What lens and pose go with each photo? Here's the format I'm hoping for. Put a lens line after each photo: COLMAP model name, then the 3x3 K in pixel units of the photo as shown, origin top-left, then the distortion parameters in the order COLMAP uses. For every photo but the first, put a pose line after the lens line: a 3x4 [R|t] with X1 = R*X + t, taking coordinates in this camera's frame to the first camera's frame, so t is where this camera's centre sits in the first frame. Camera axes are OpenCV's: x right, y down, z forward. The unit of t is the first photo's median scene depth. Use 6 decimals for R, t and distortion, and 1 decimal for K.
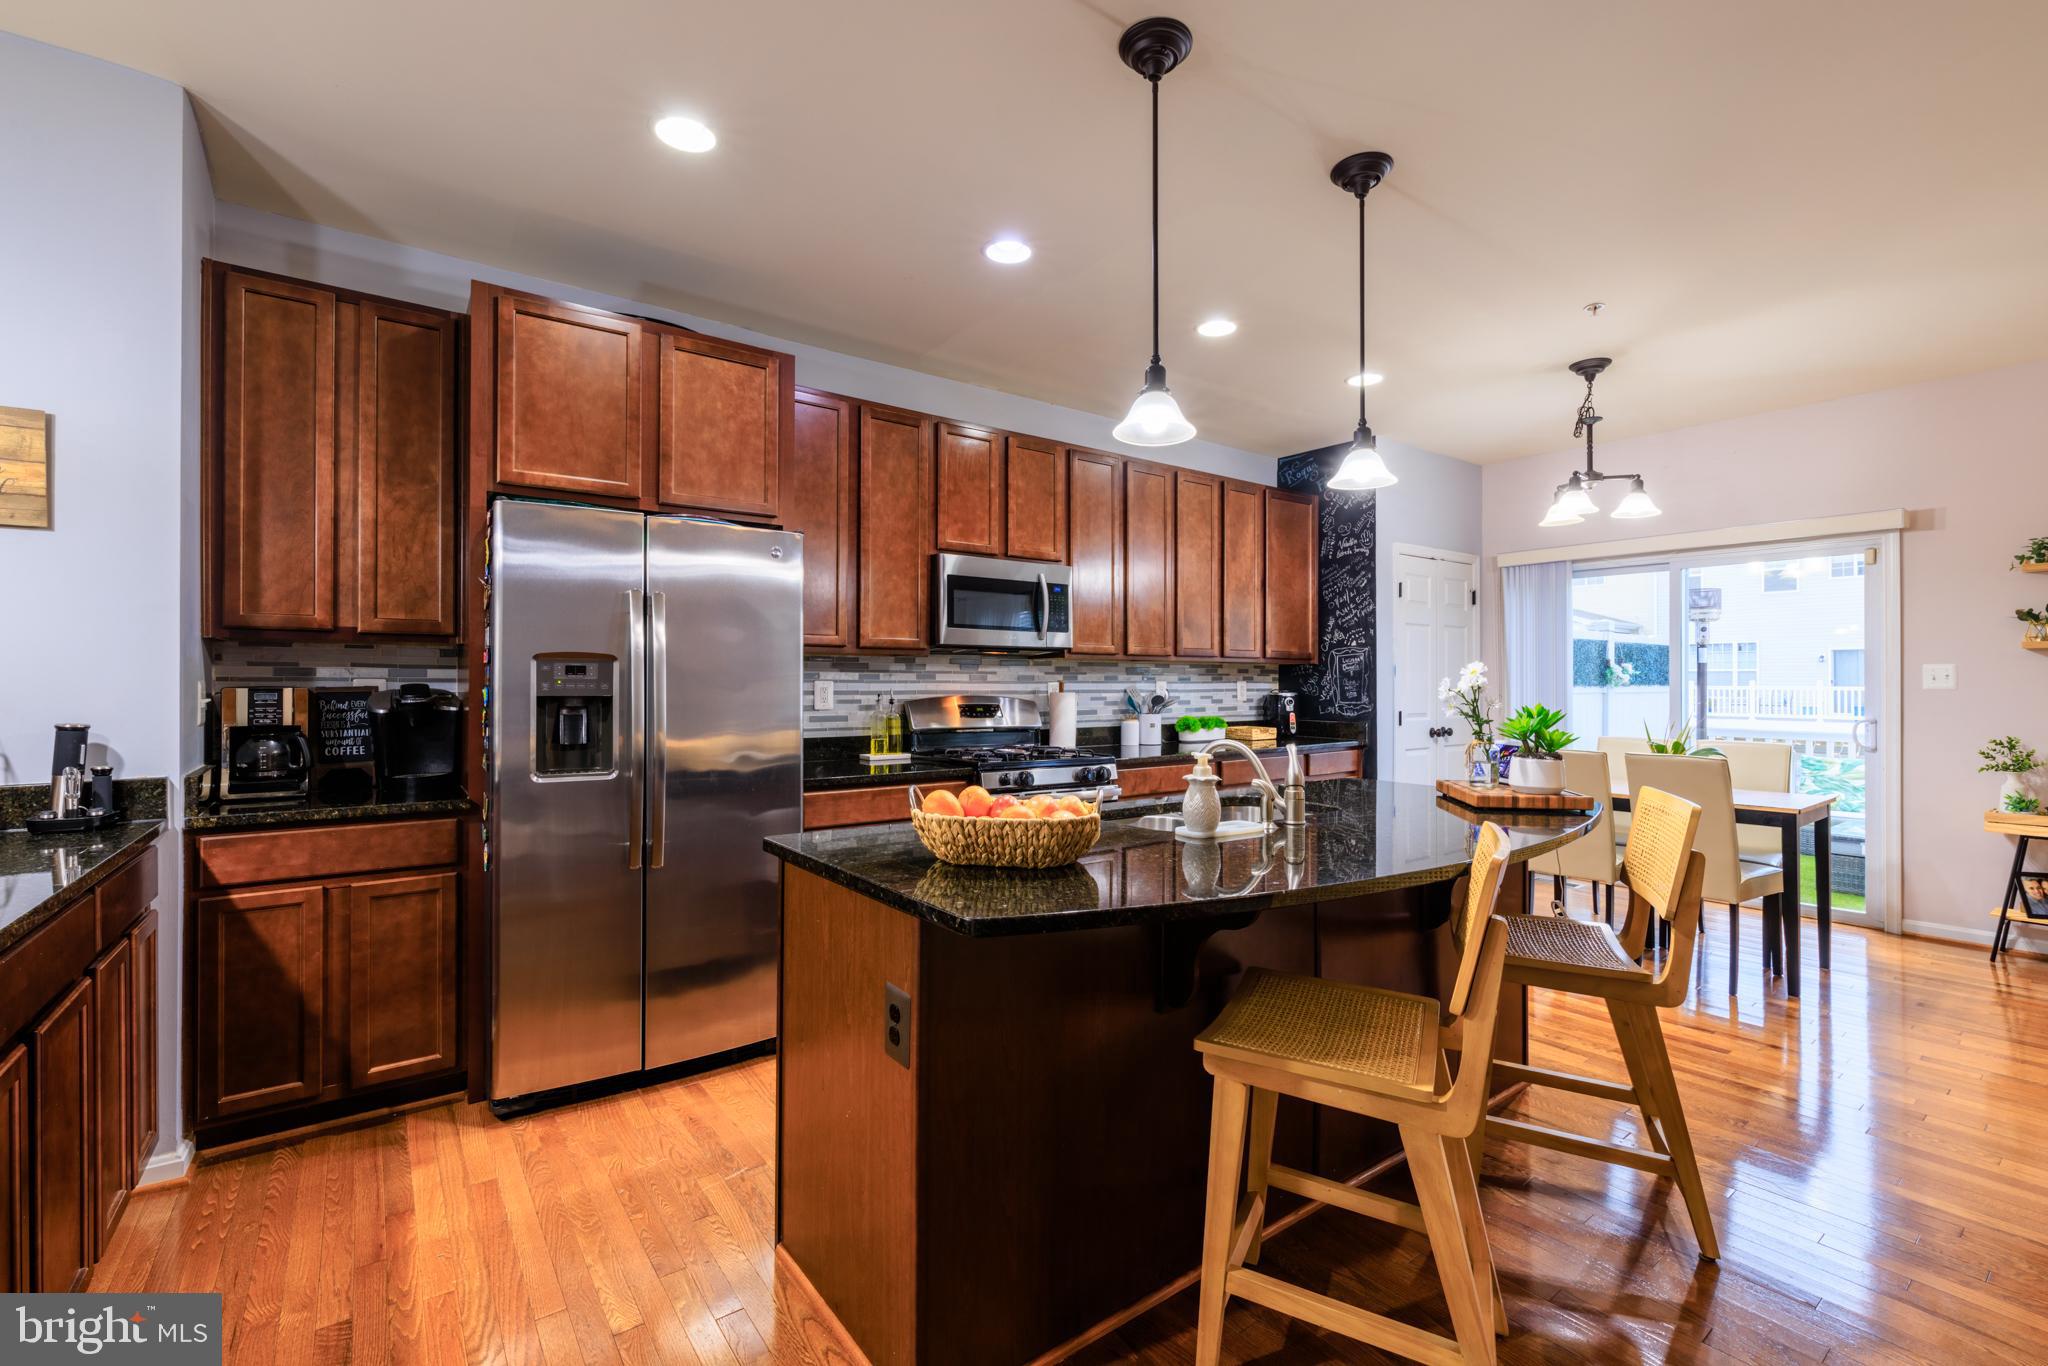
lens RADIAL K [[878.1, 0, 1024.8], [0, 878.1, 679.9], [0, 0, 1]] dist [-0.000829, 0.000162]
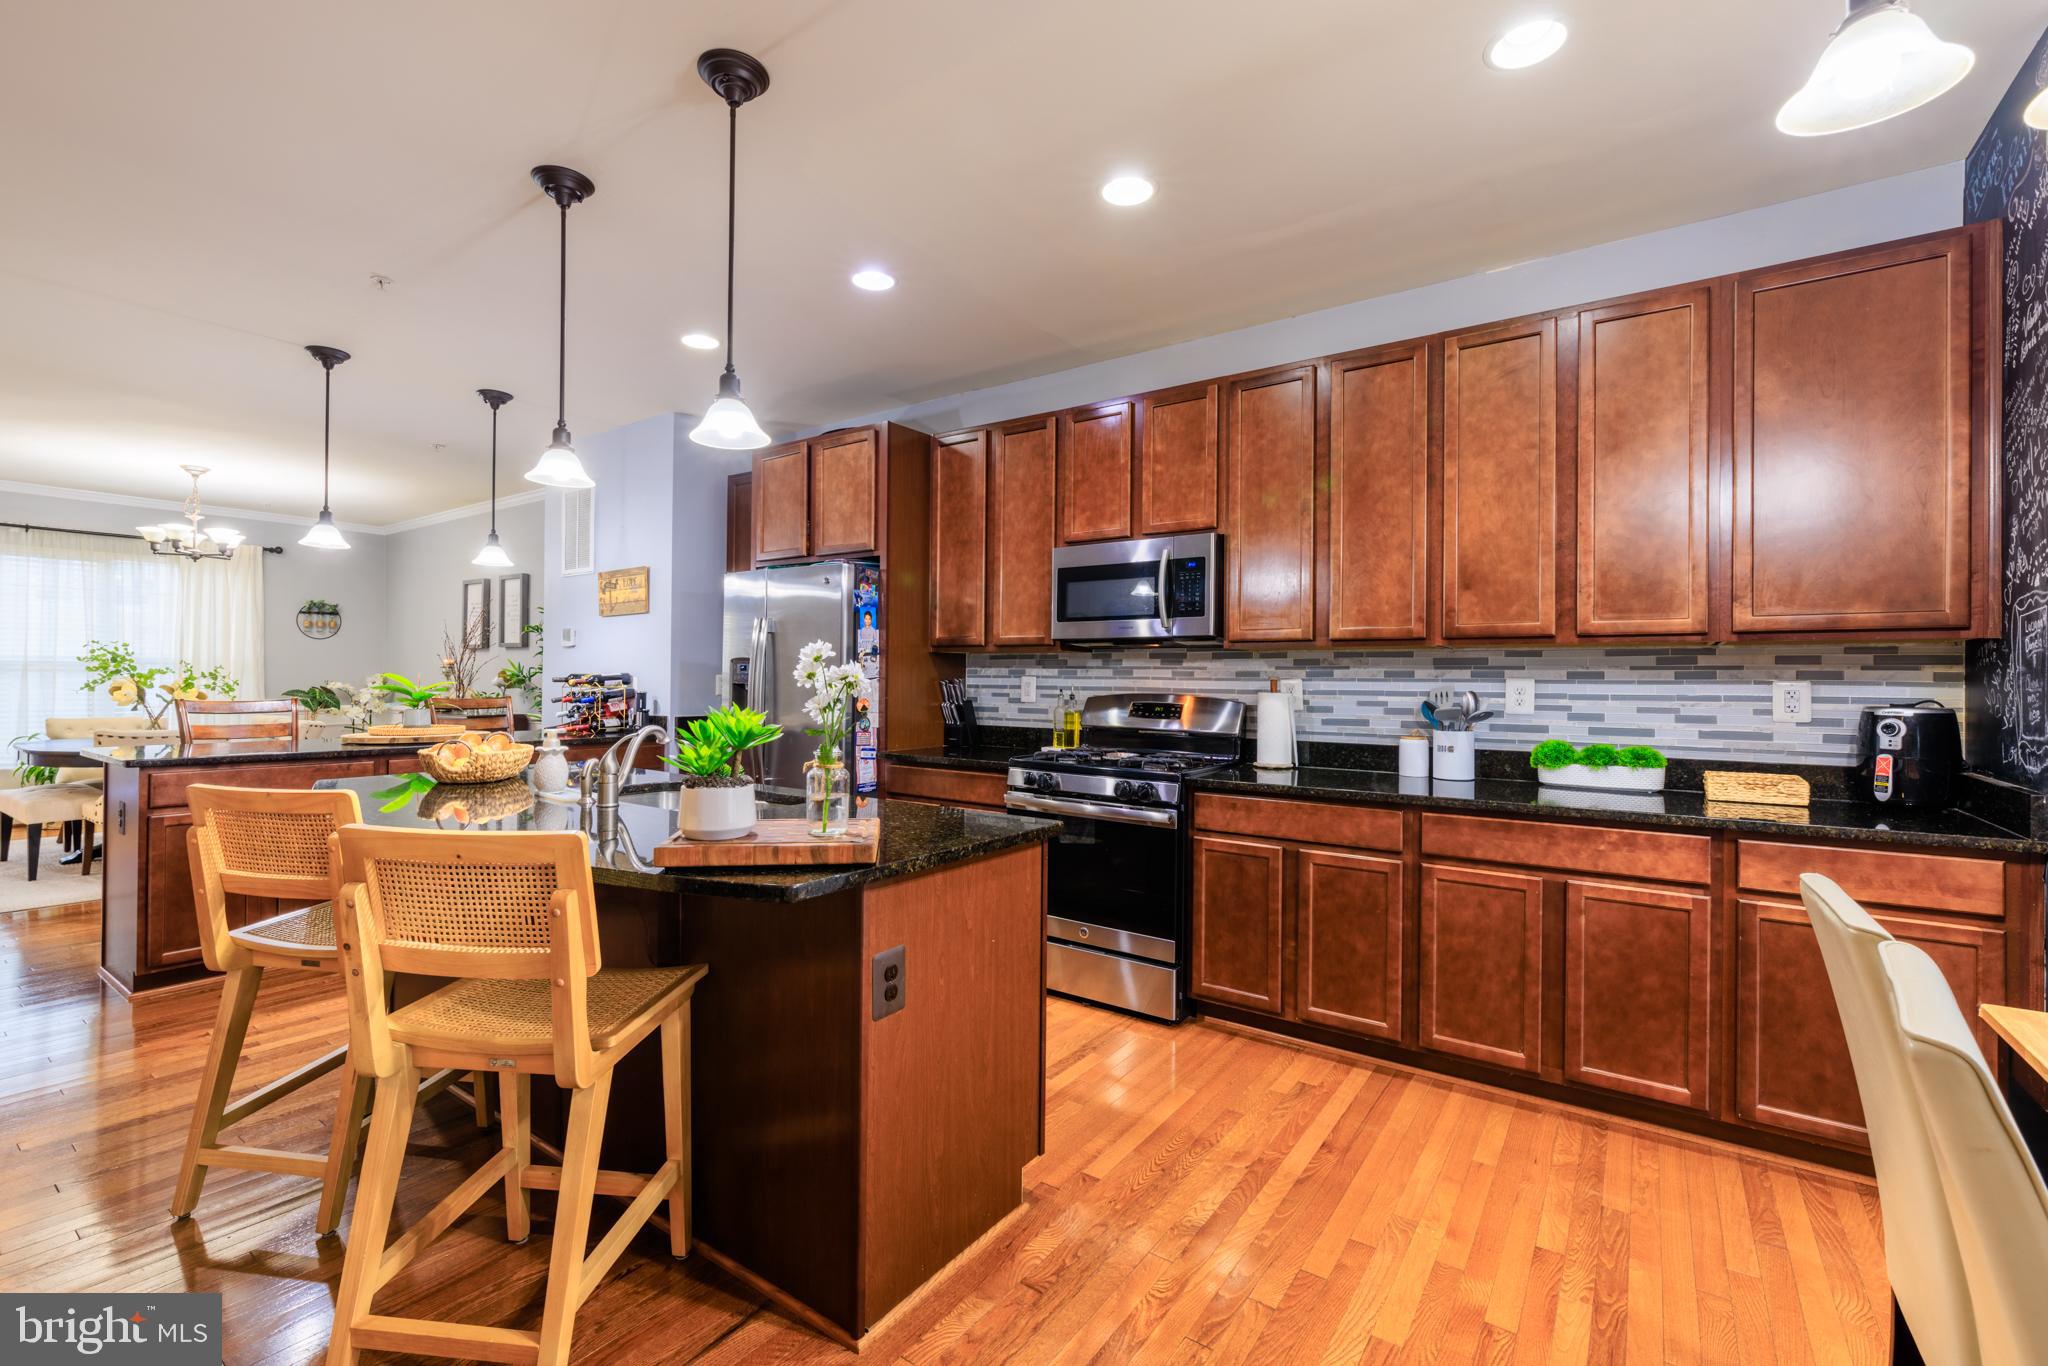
lens RADIAL K [[878.1, 0, 1023.0], [0, 878.1, 678.4], [0, 0, 1]] dist [-0.000829, 0.000162]
pose [[0.308410, 0.001069, -0.951253, 0.739279], [-0.005465, 0.999985, -0.000648, 0.003867], [0.951238, 0.005399, 0.308411, 0.580247]]
